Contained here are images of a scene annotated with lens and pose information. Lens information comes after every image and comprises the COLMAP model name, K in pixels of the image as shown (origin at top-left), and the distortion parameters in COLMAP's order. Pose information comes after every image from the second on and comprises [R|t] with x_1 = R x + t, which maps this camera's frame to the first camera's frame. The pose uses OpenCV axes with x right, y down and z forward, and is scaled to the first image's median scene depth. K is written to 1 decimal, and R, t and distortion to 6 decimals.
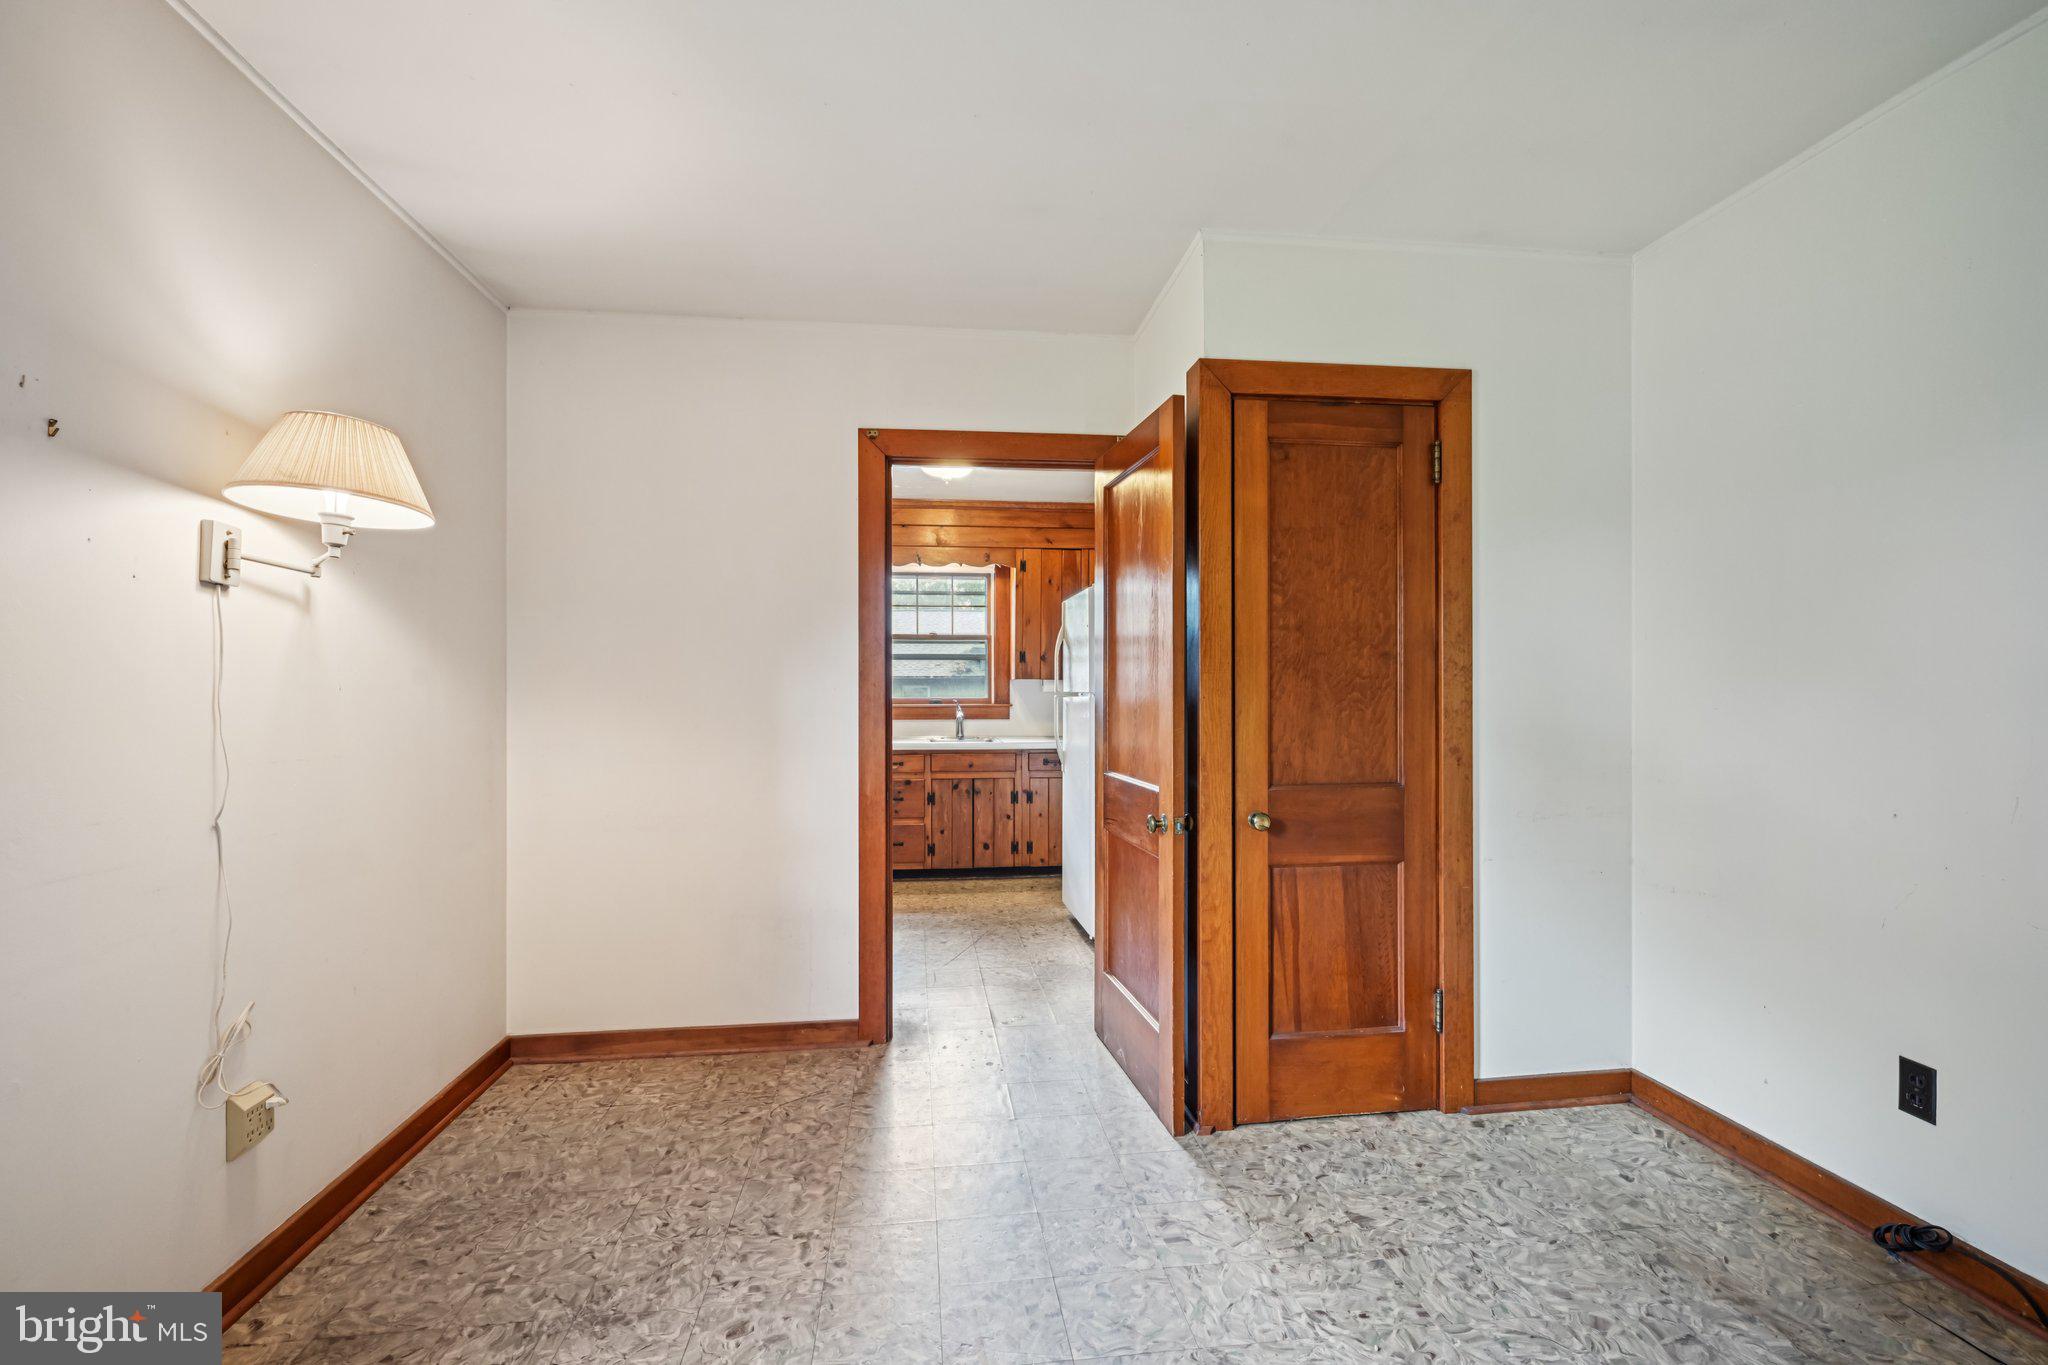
lens RADIAL K [[899.1, 0, 1024.2], [0, 899.1, 684.2], [0, 0, 1]] dist [-0.000006, 0.000481]
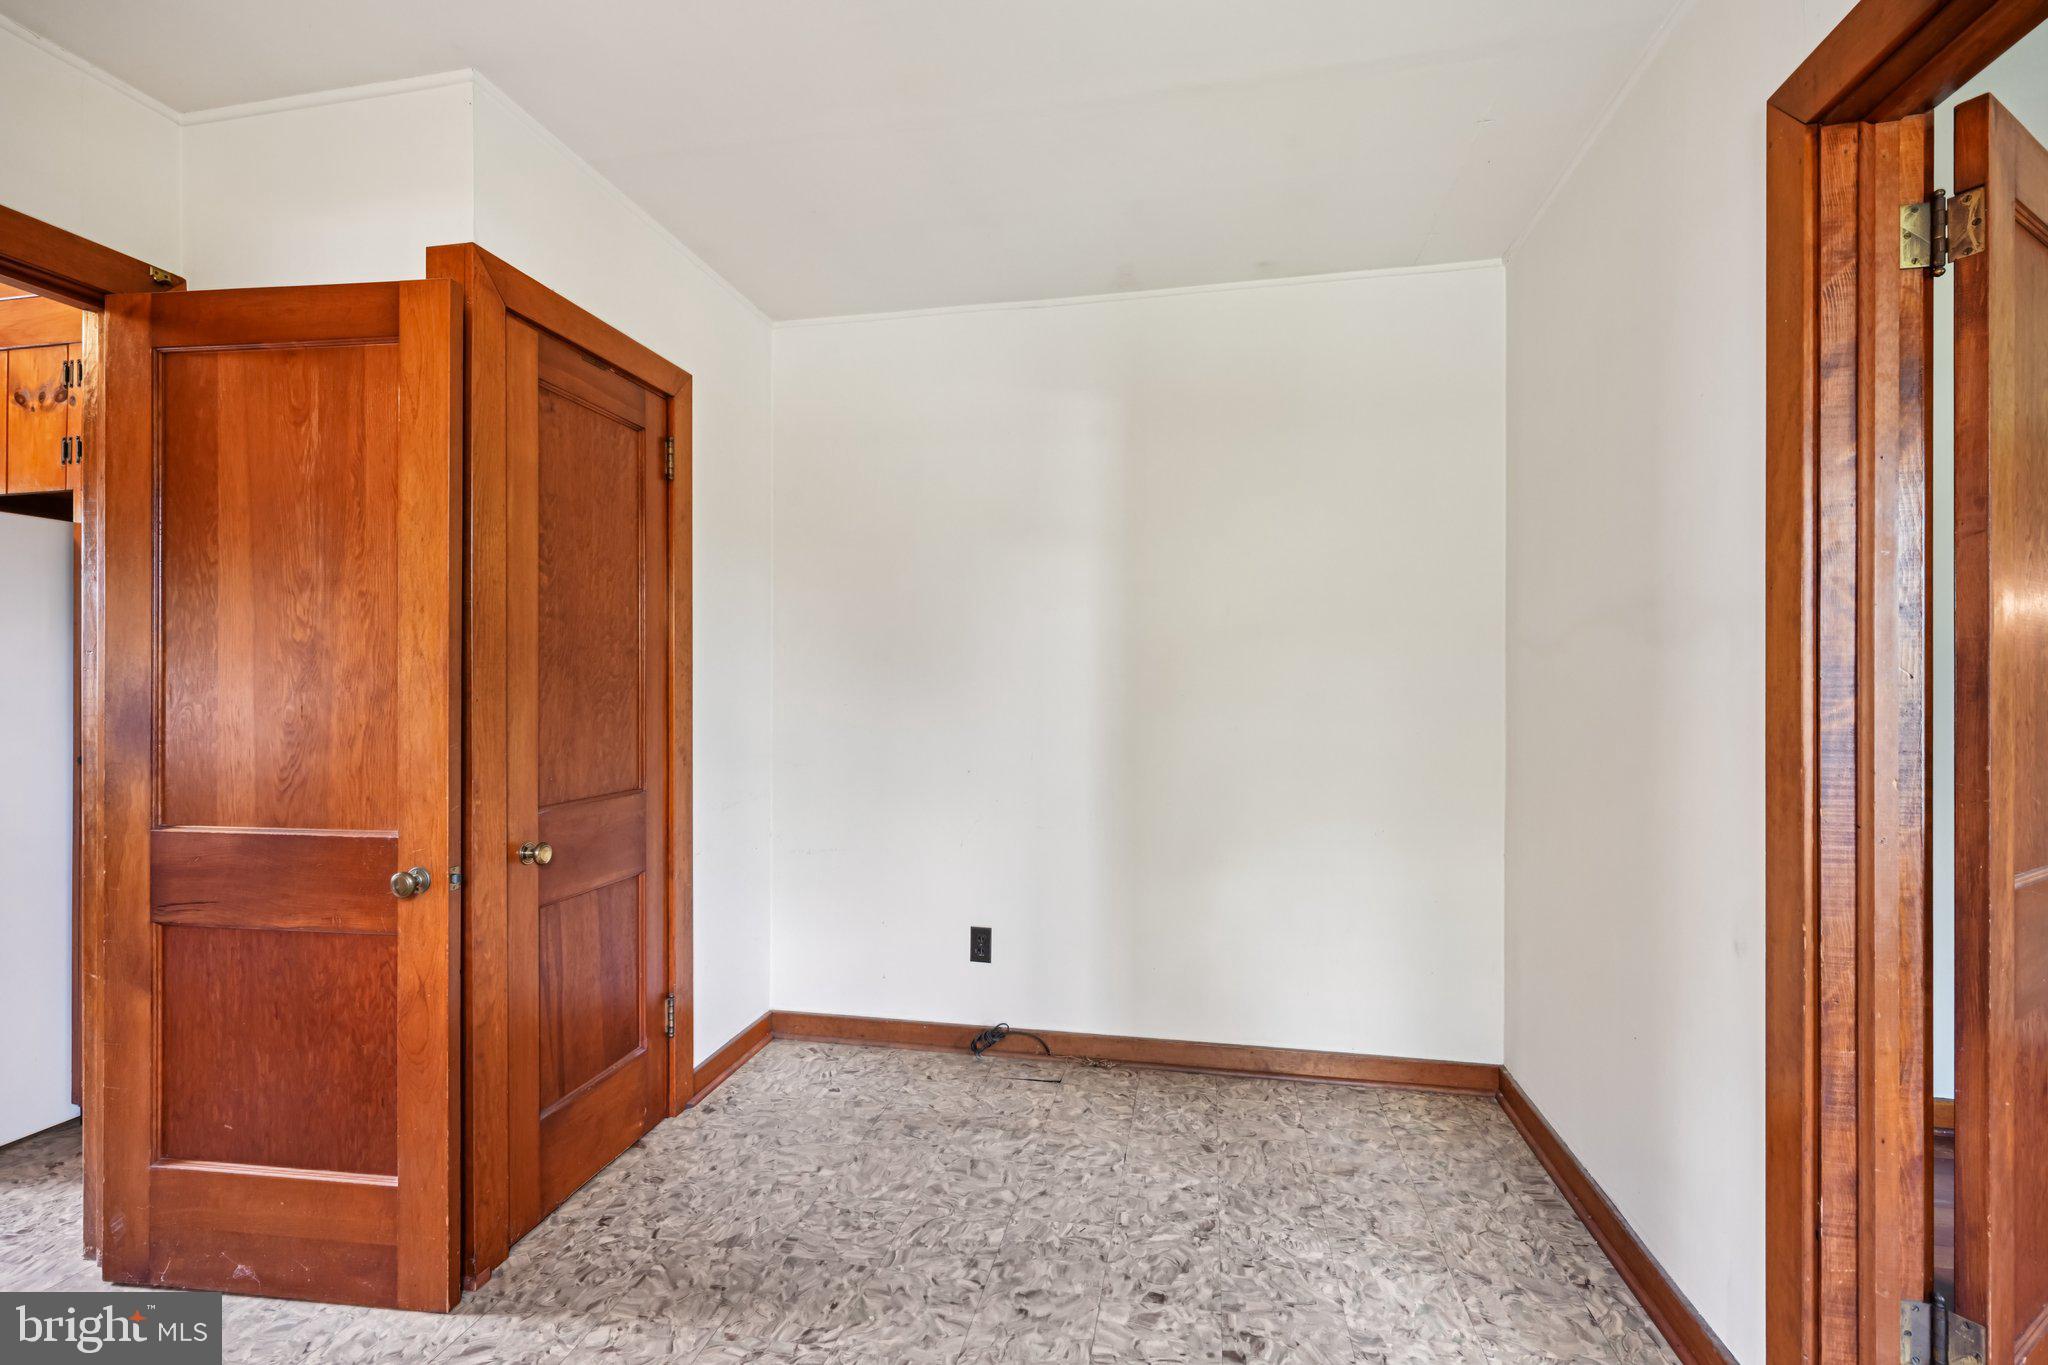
lens RADIAL K [[899.1, 0, 1035.5], [0, 899.1, 682.8], [0, 0, 1]] dist [-0.000006, 0.000481]
pose [[0.307069, 0.006867, 0.951662, -0.400231], [-0.011996, 0.999922, -0.003345, -0.003279], [-0.951611, -0.010389, 0.307128, 0.360173]]
